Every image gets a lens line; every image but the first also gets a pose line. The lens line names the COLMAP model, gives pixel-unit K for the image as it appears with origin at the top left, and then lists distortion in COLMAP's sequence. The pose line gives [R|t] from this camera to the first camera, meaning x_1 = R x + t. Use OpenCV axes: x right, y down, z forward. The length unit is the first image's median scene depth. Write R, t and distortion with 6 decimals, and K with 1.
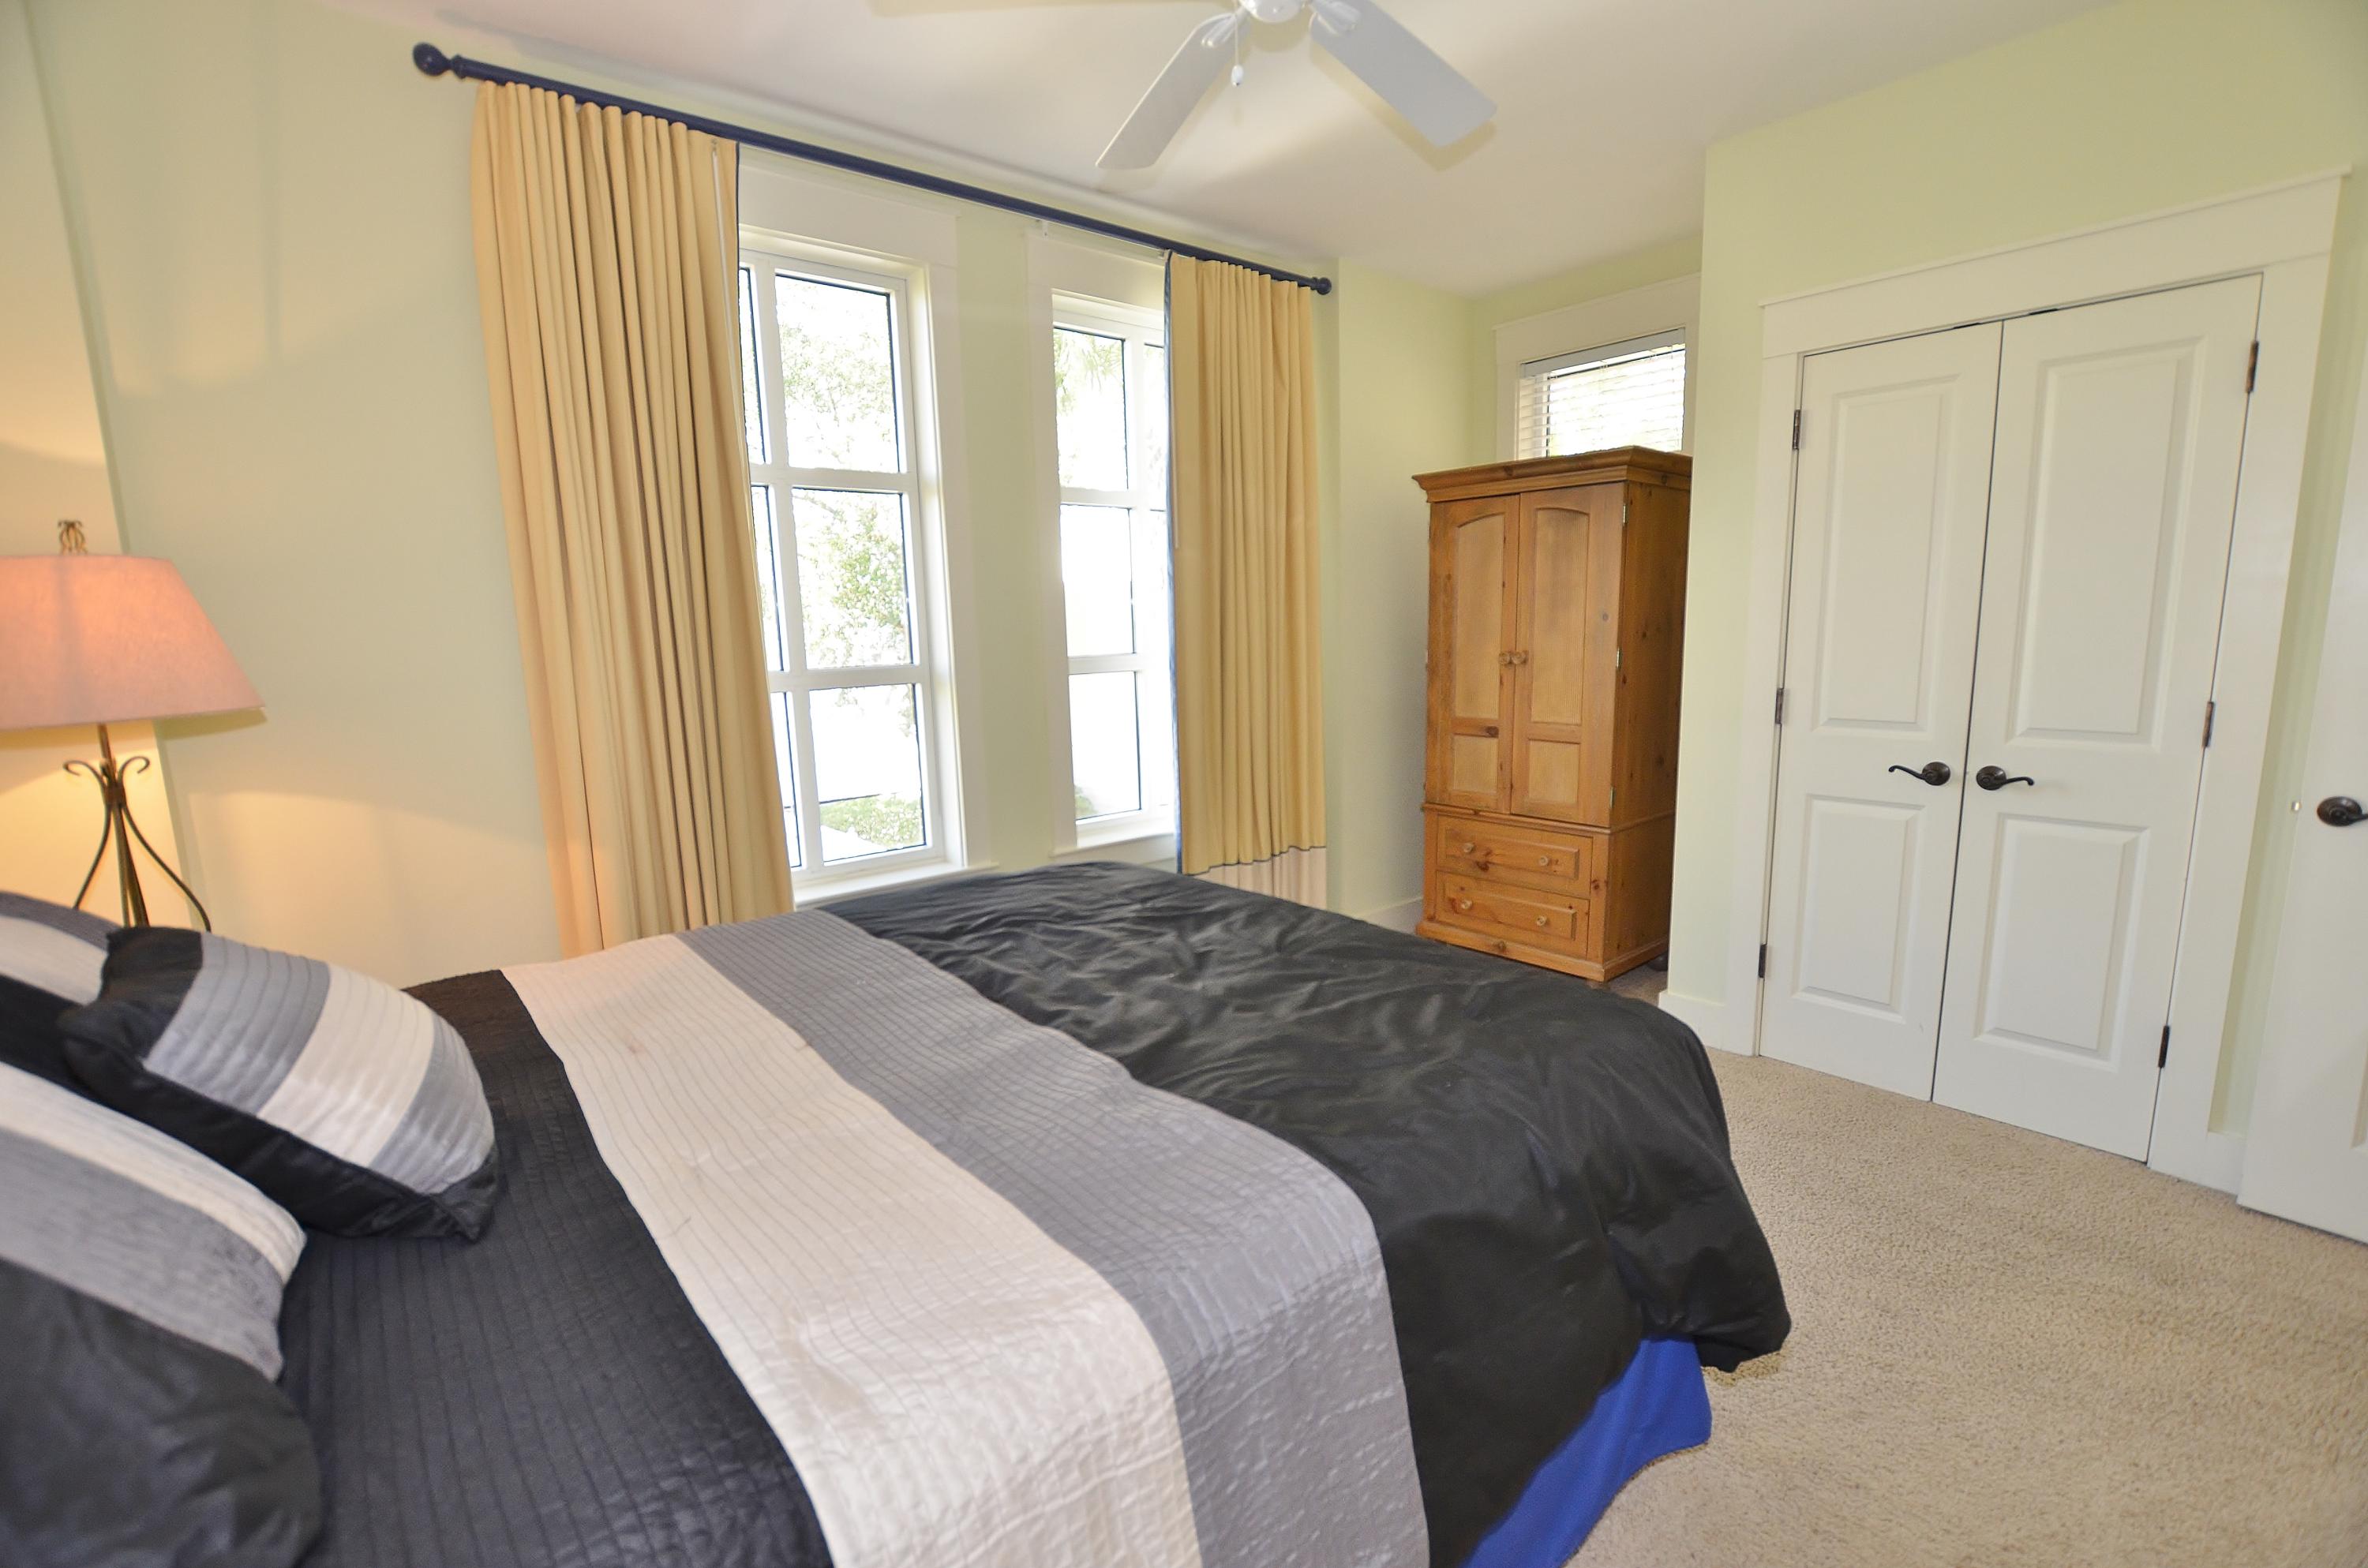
lens RADIAL K [[1038.2, 0, 1192.9], [0, 1038.2, 796.1], [0, 0, 1]] dist [-0.026828, 0.000553]
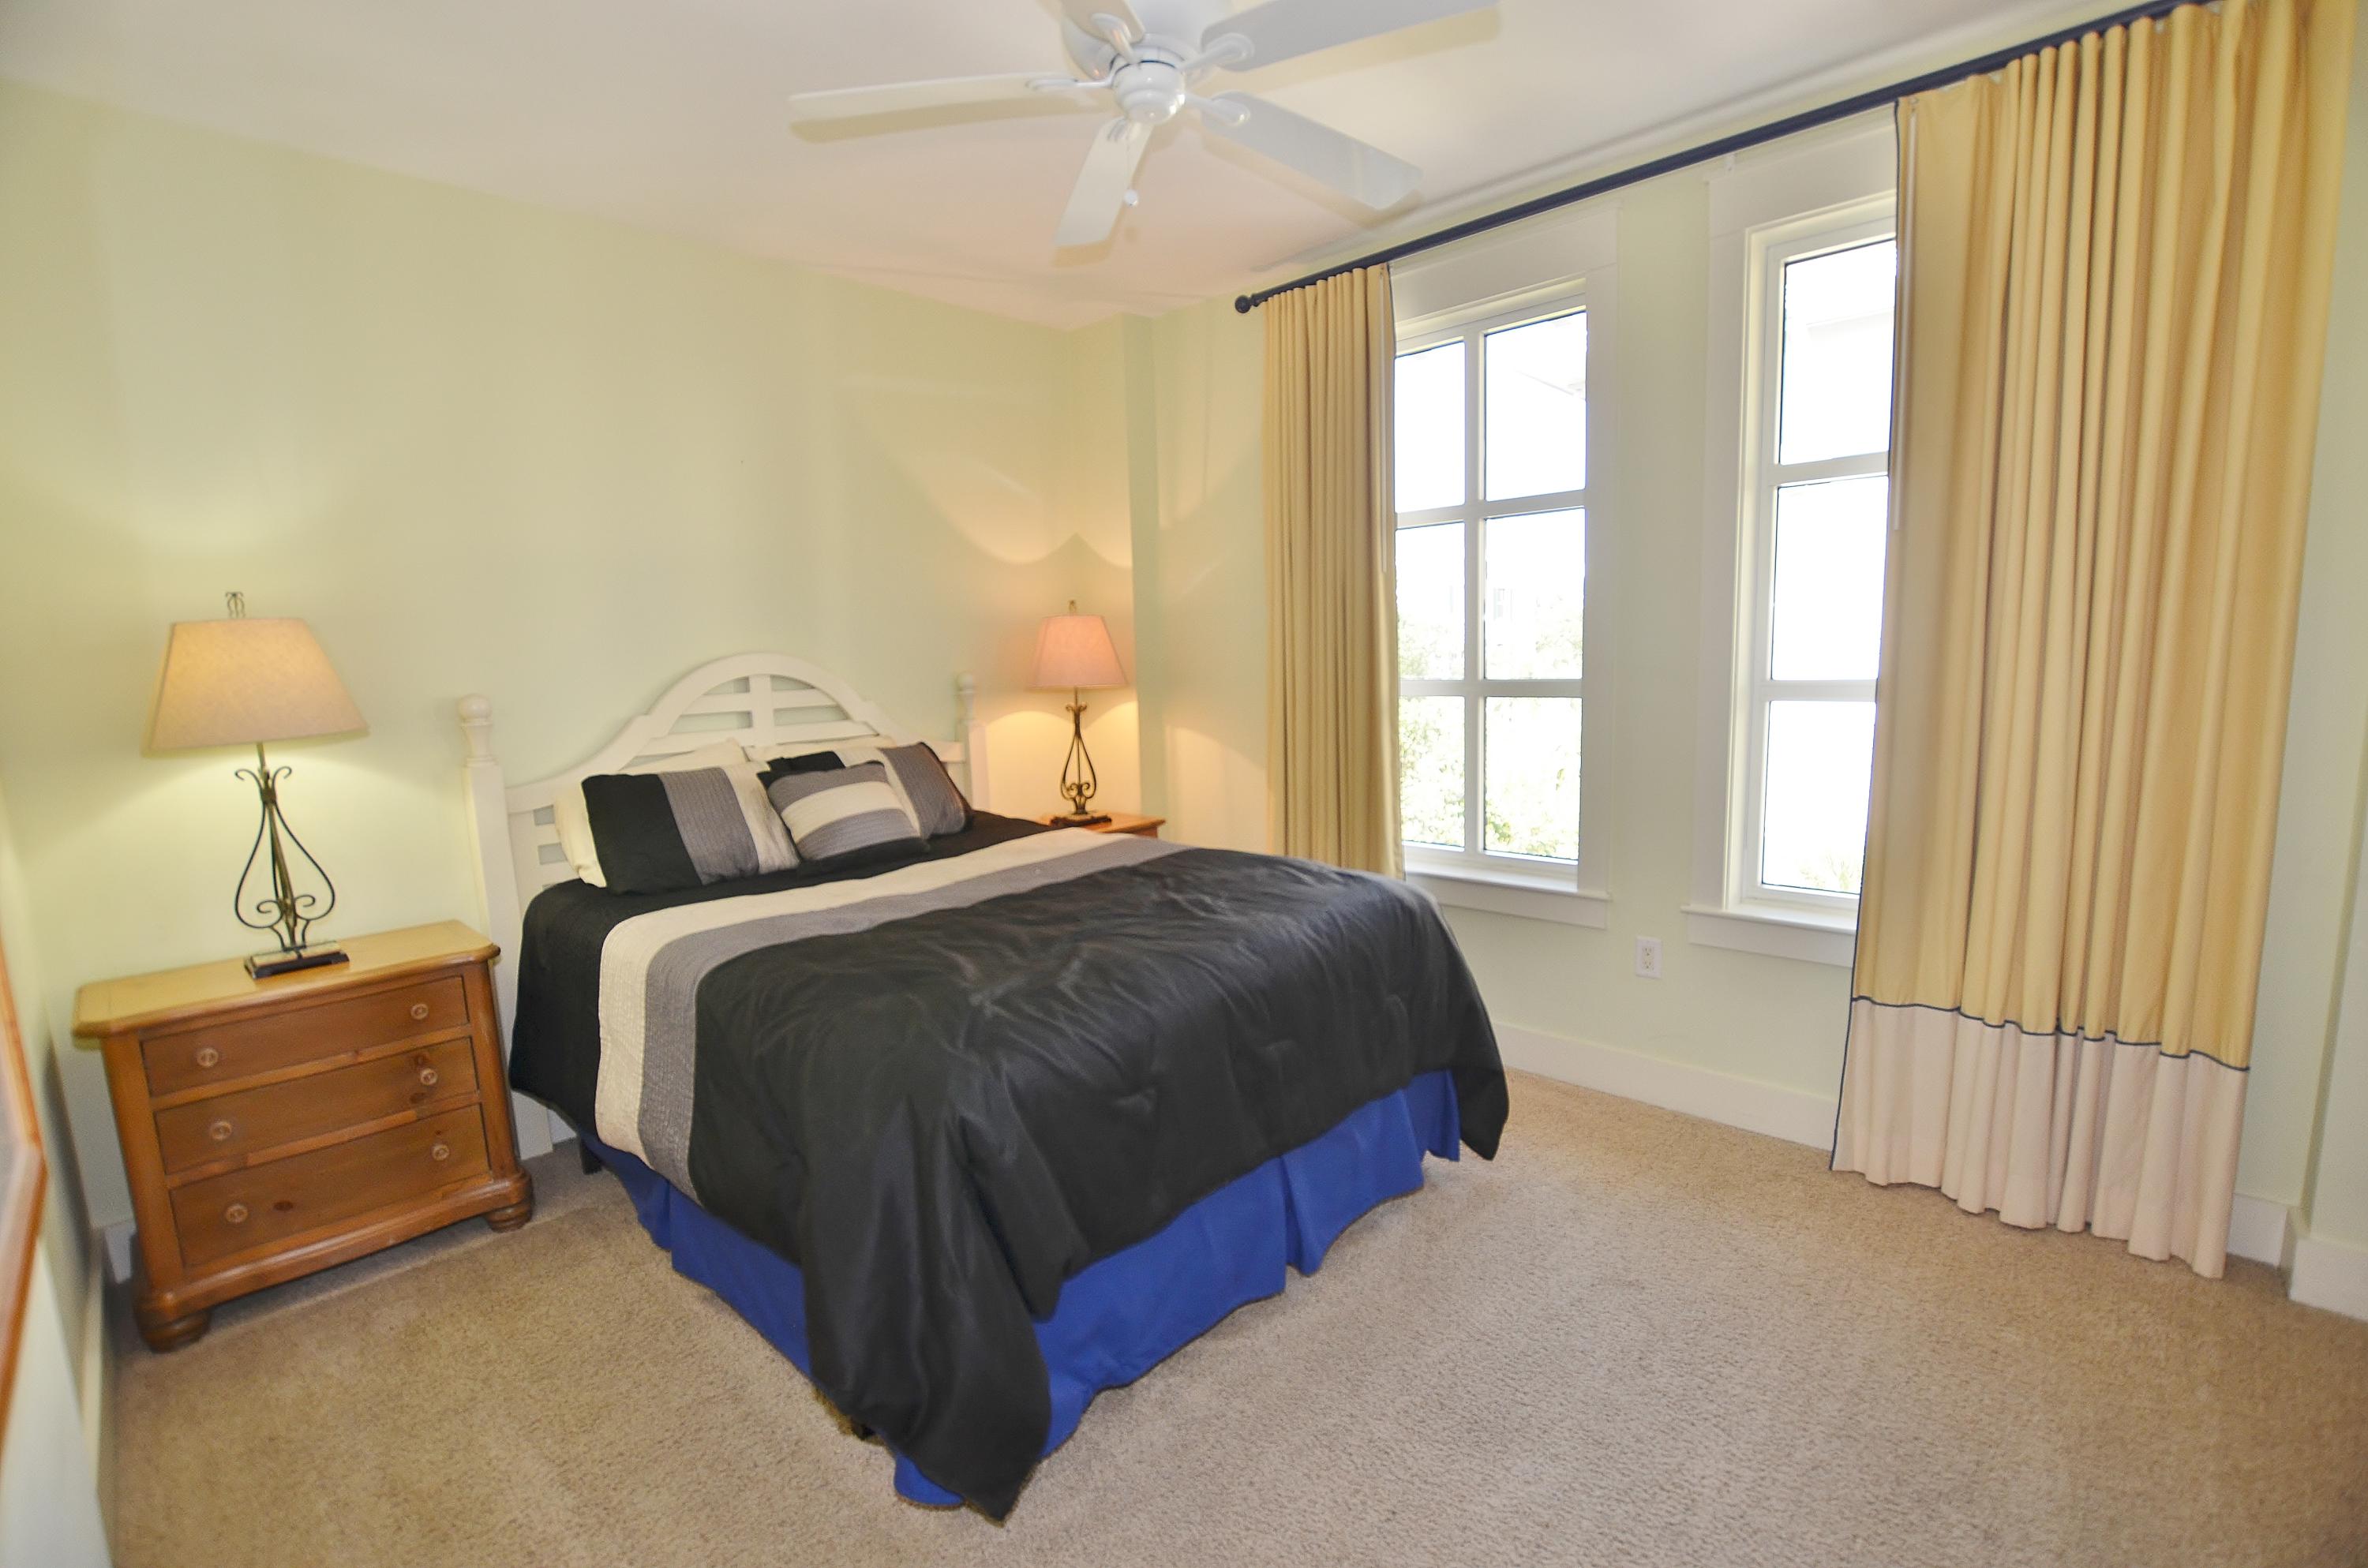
lens RADIAL K [[1038.2, 0, 1192.9], [0, 1038.2, 796.1], [0, 0, 1]] dist [-0.026828, 0.000553]
pose [[0.110941, 0.159330, -0.980972, 0.970093], [-0.137200, 0.980069, 0.143667, -0.155855], [0.984311, 0.118650, 0.130590, 0.739751]]
